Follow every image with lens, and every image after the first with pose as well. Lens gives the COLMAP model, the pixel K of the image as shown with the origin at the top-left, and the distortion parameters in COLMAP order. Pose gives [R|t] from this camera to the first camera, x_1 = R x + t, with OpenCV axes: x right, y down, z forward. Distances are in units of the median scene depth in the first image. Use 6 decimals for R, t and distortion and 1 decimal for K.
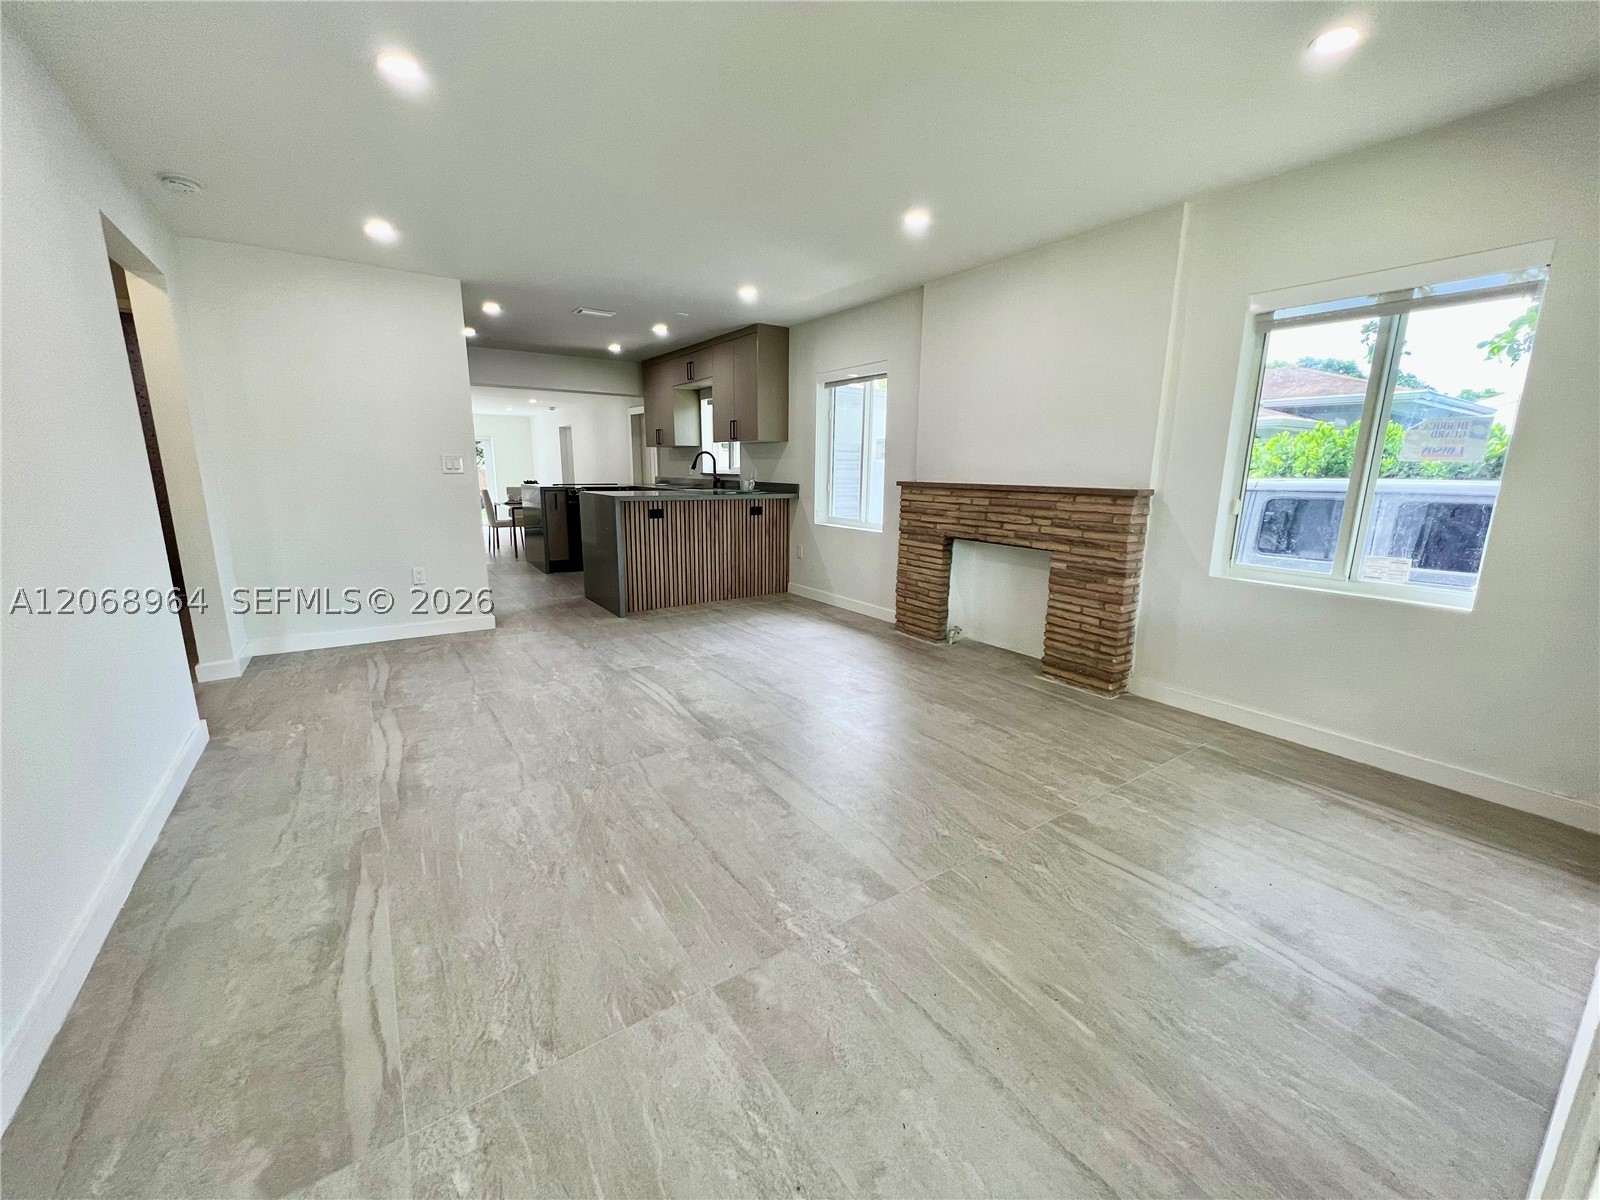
lens RADIAL K [[643.8, 0, 813.6], [0, 643.8, 599.0], [0, 0, 1]] dist [-0.002062, 0.001222]
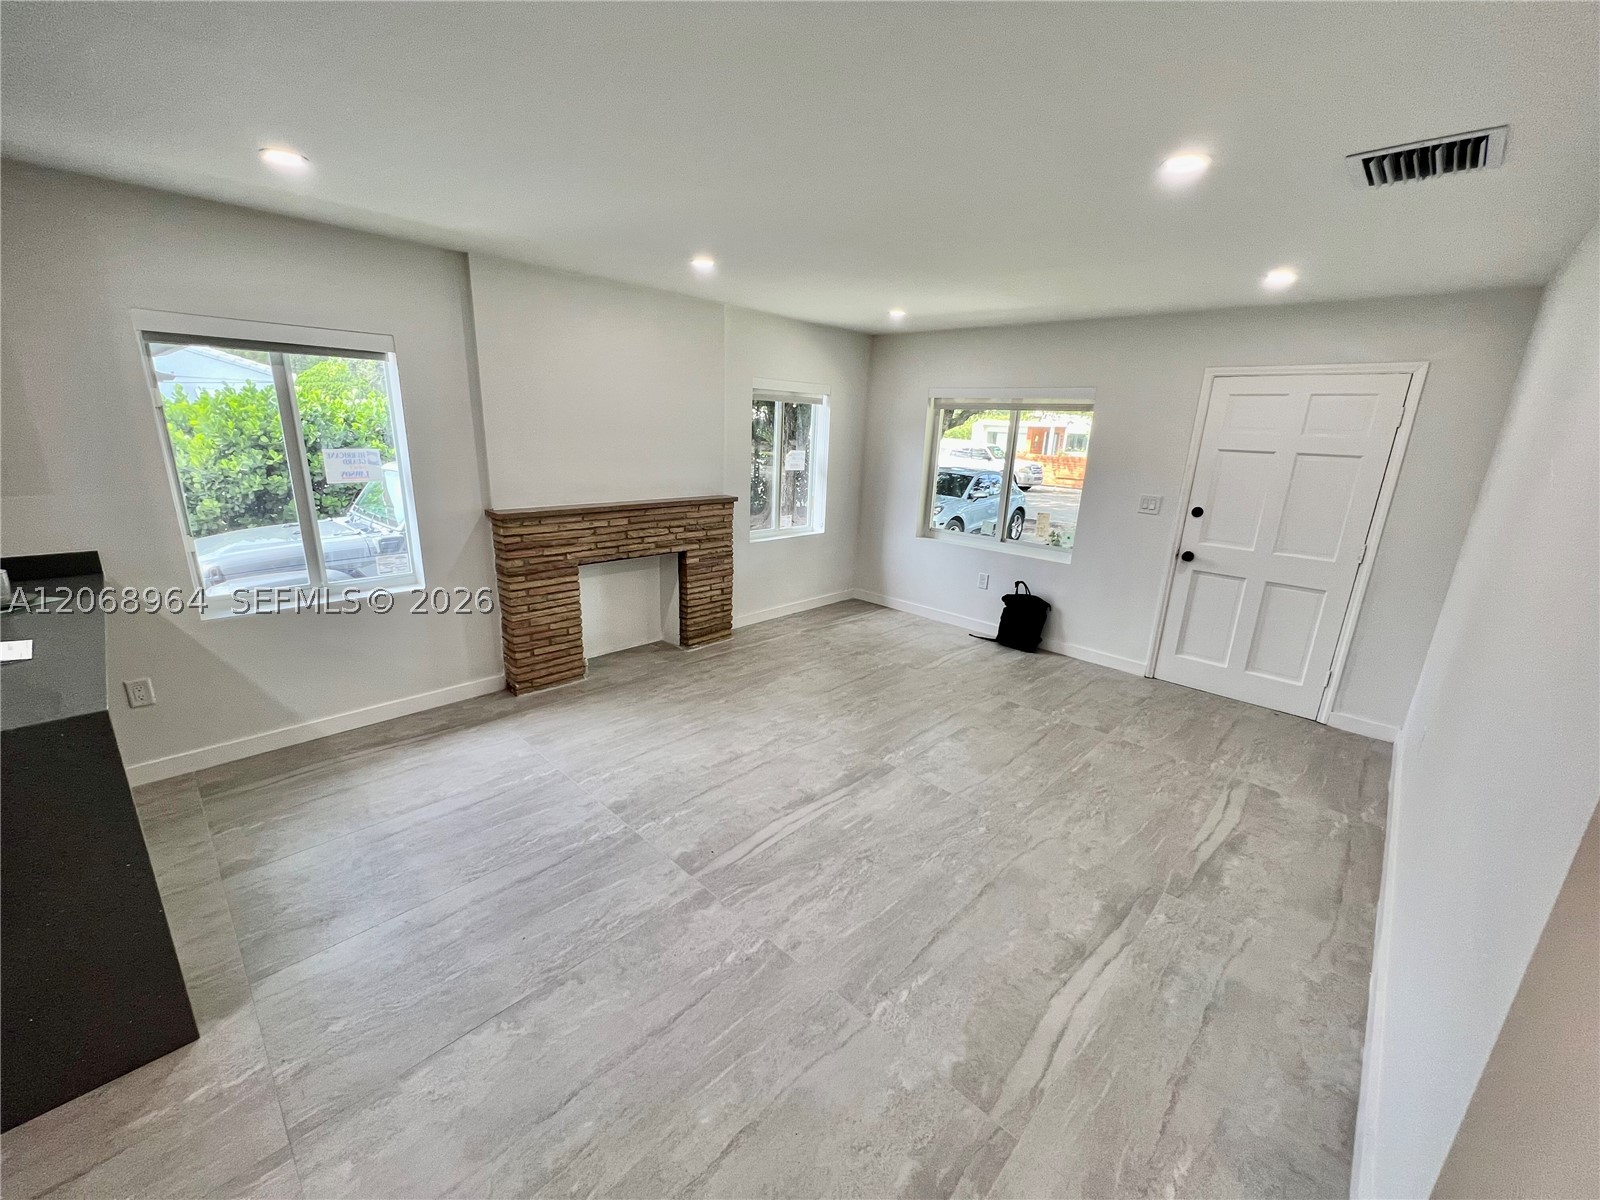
lens RADIAL K [[643.8, 0, 788.5], [0, 643.8, 589.4], [0, 0, 1]] dist [-0.002062, 0.001222]
pose [[-0.188252, -0.267152, 0.945088, -0.933092], [0.154838, 0.942185, 0.297173, -0.371124], [-0.969838, 0.202279, -0.136003, 1.066898]]
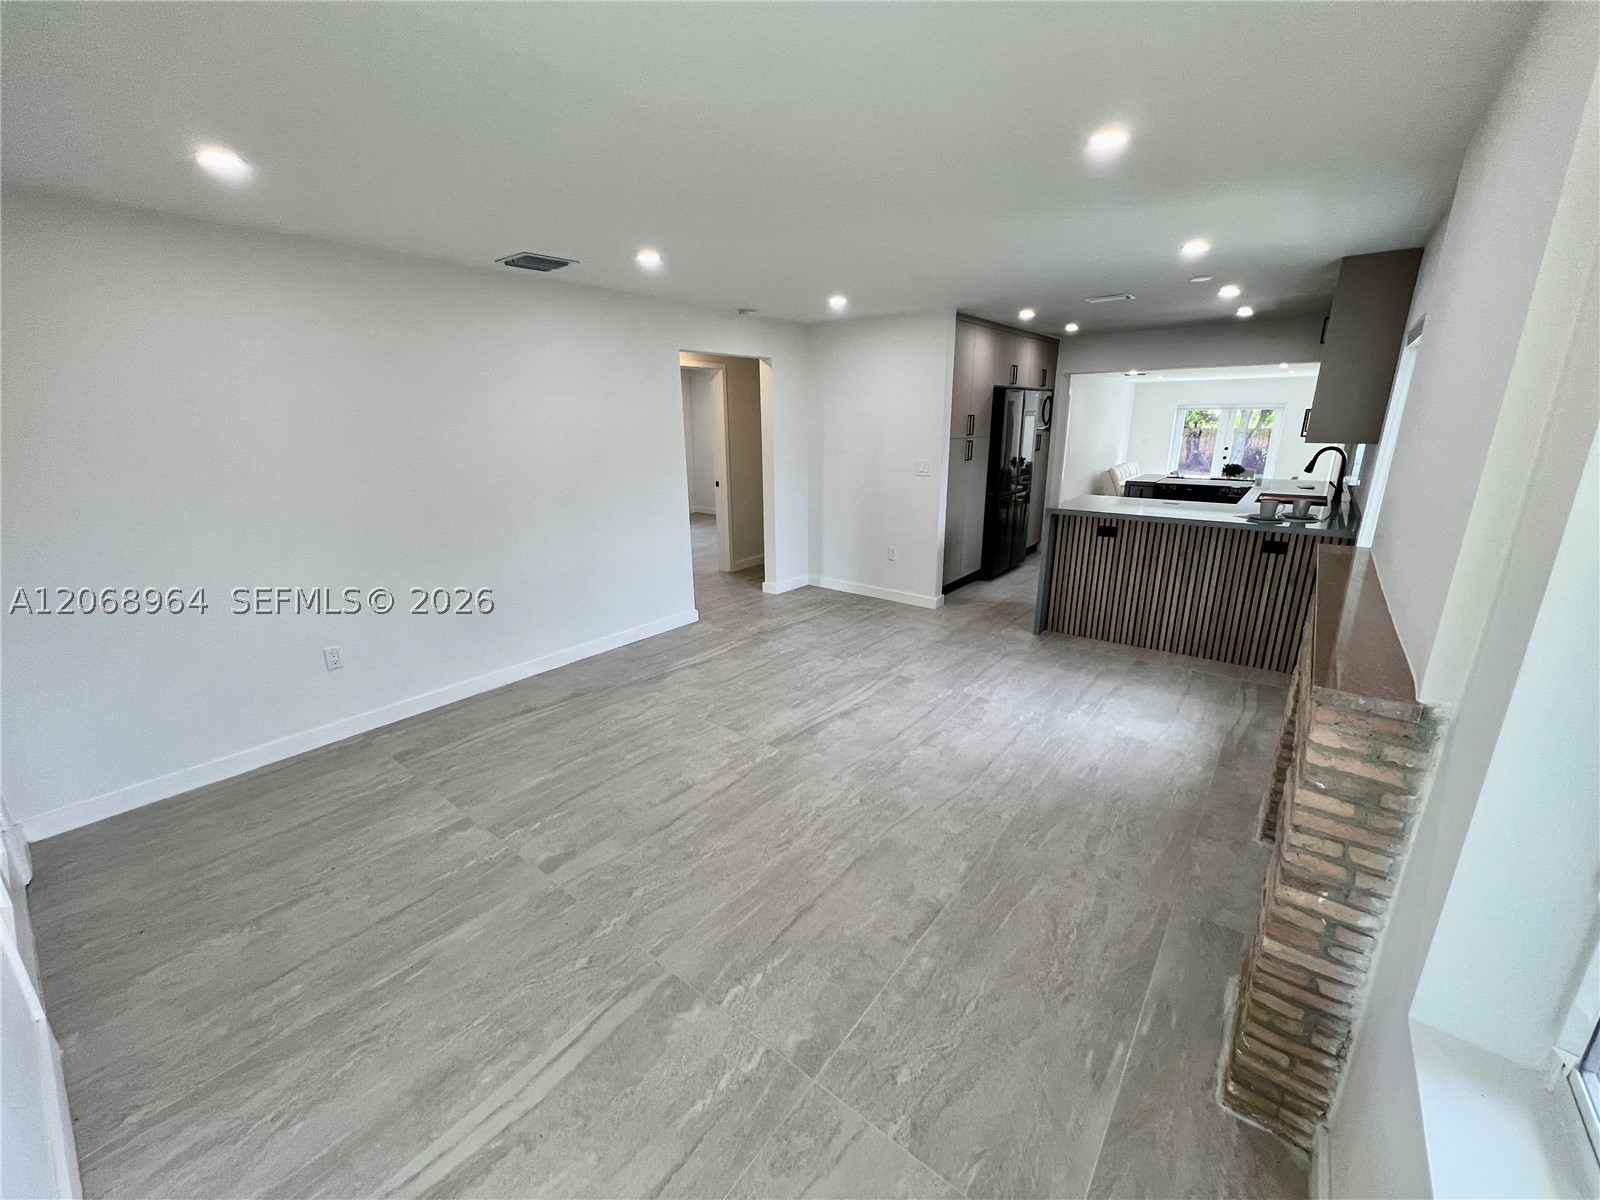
lens RADIAL K [[643.8, 0, 786.2], [0, 643.8, 599.8], [0, 0, 1]] dist [-0.002062, 0.001222]
pose [[0.277175, 0.249599, -0.927833, 0.714395], [-0.180840, 0.961962, 0.204757, -0.226069], [0.943648, 0.111036, 0.311770, 0.538570]]
